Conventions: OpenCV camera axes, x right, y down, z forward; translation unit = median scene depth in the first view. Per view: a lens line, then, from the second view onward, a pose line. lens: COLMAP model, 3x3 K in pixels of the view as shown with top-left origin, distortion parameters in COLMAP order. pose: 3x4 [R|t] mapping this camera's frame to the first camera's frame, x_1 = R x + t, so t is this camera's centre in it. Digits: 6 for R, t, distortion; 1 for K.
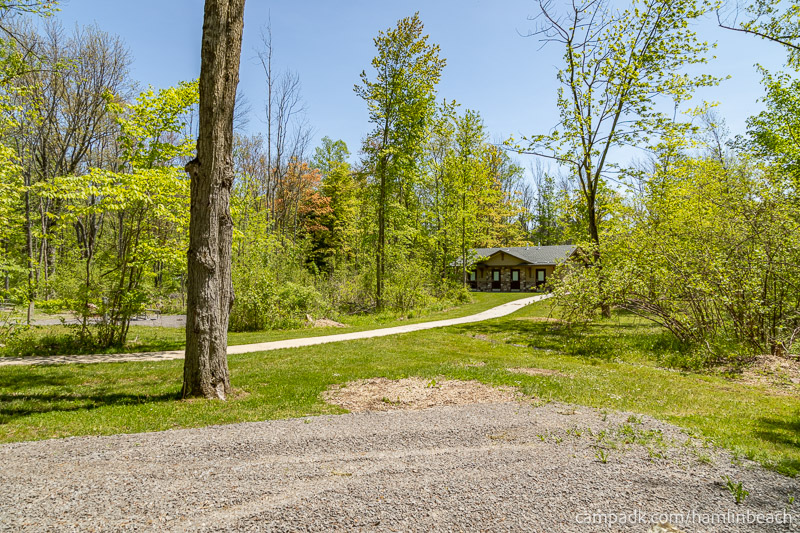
lens RADIAL K [[528.0, 0, 400.0], [0, 528.0, 267.0], [0, 0, 1]] dist [0.007475, 0.001611]
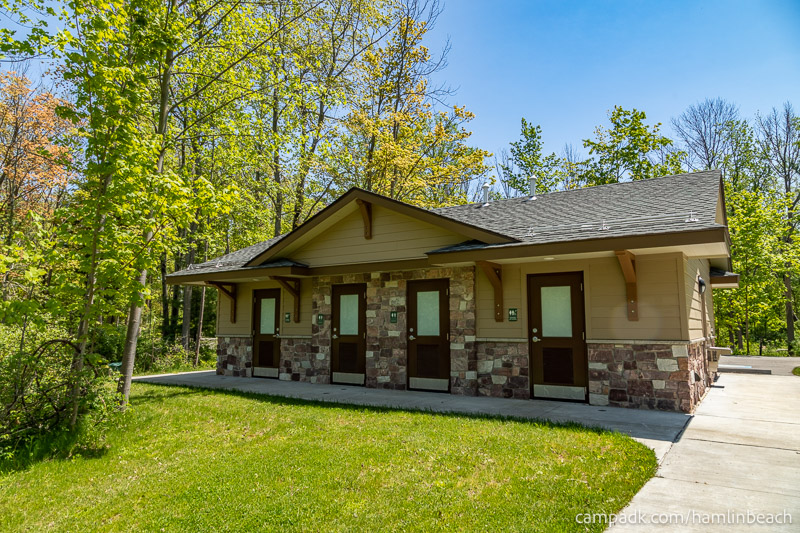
lens RADIAL K [[528.0, 0, 399.9], [0, 528.0, 265.8], [0, 0, 1]] dist [0.007475, 0.001611]
pose [[0.997615, 0.016506, 0.067019, 0.192465], [-0.009622, 0.994762, -0.101766, 0.019685], [-0.068348, 0.100878, 0.992548, 0.791105]]
